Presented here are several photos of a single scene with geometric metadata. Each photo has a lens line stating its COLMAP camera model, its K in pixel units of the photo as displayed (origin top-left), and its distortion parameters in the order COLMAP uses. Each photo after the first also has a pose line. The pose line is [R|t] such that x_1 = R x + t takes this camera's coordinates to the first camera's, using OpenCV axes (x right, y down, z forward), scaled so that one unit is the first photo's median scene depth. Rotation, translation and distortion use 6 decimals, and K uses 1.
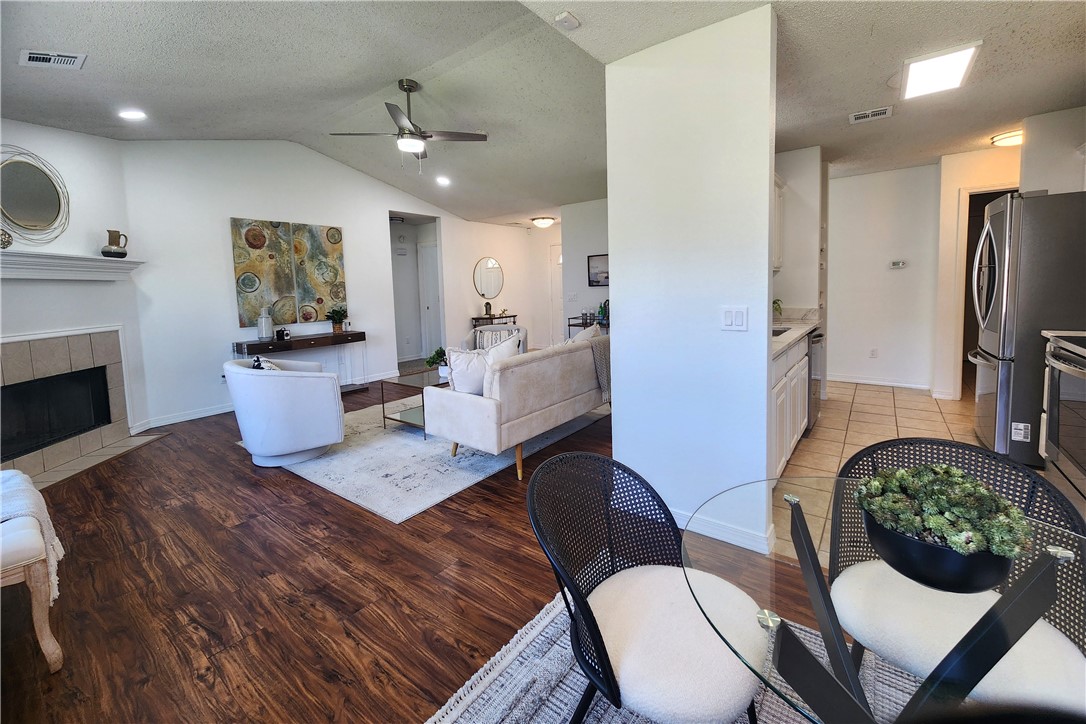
lens RADIAL K [[450.3, 0, 554.5], [0, 450.3, 326.4], [0, 0, 1]] dist [-0.000005, 0.000967]
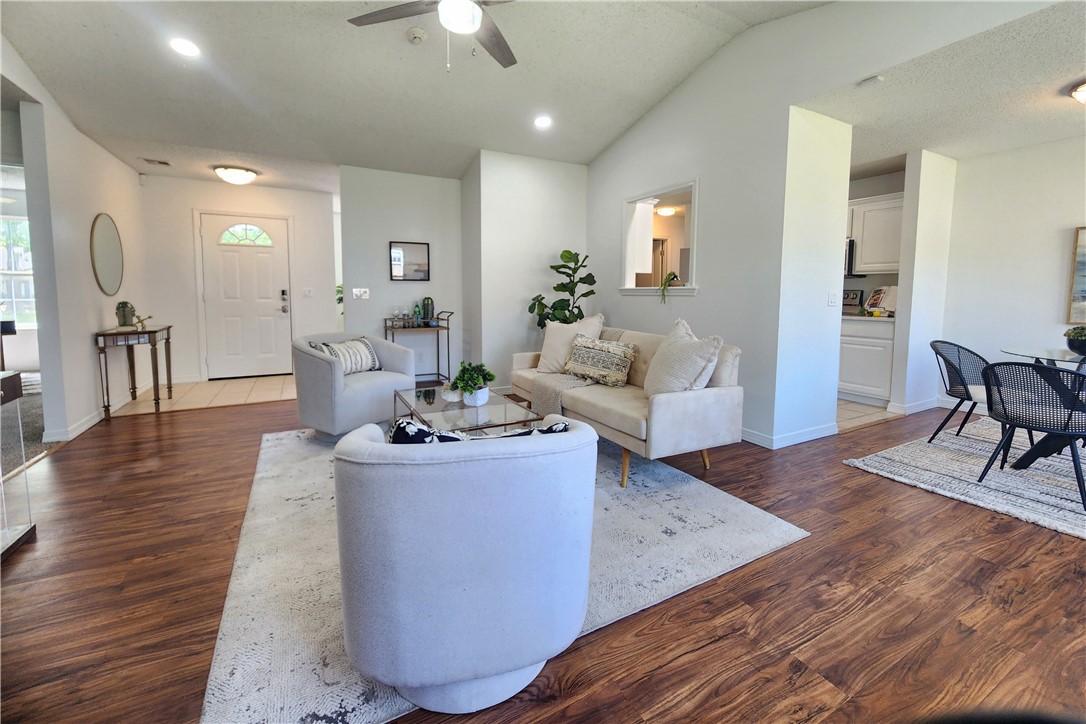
lens RADIAL K [[450.3, 0, 554.5], [0, 450.3, 326.4], [0, 0, 1]] dist [-0.000005, 0.000967]
pose [[0.401779, -0.037030, 0.914988, -0.661538], [0.067062, 0.997689, 0.010930, 0.001041], [-0.913278, 0.056970, 0.403334, 0.543039]]
